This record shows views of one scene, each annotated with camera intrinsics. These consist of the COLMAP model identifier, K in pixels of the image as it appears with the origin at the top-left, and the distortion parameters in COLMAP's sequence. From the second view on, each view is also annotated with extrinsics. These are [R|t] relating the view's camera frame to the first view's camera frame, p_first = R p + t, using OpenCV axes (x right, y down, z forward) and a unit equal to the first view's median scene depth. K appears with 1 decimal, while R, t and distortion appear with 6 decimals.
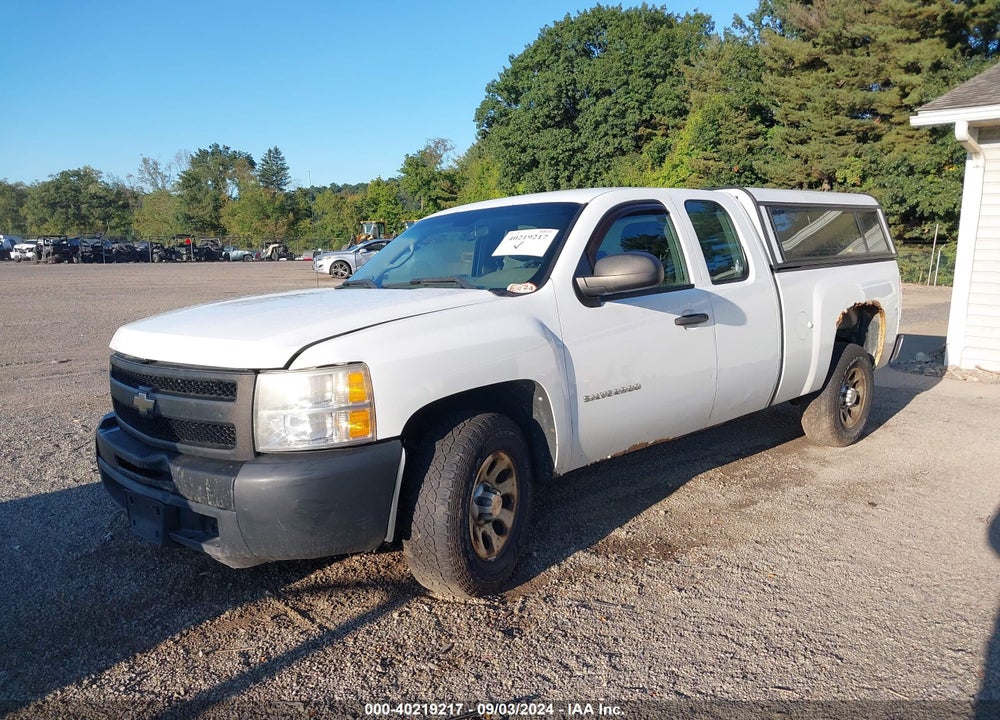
lens RADIAL K [[803.8, 0, 500.0], [0, 803.8, 360.0], [0, 0, 1]] dist [0.007910, 0.002456]
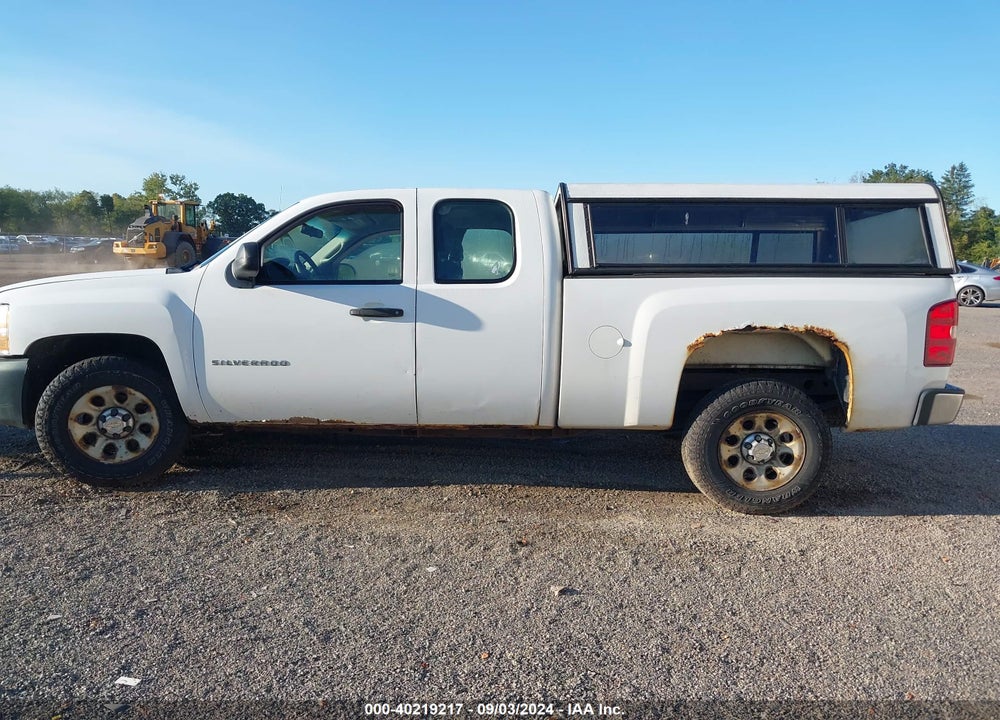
lens RADIAL K [[803.8, 0, 500.0], [0, 803.8, 360.0], [0, 0, 1]] dist [0.007910, 0.002456]
pose [[0.708130, 0.112265, -0.697100, 1.102030], [-0.131169, 0.991010, 0.026354, -0.038316], [0.693792, 0.072776, 0.716489, 0.375995]]
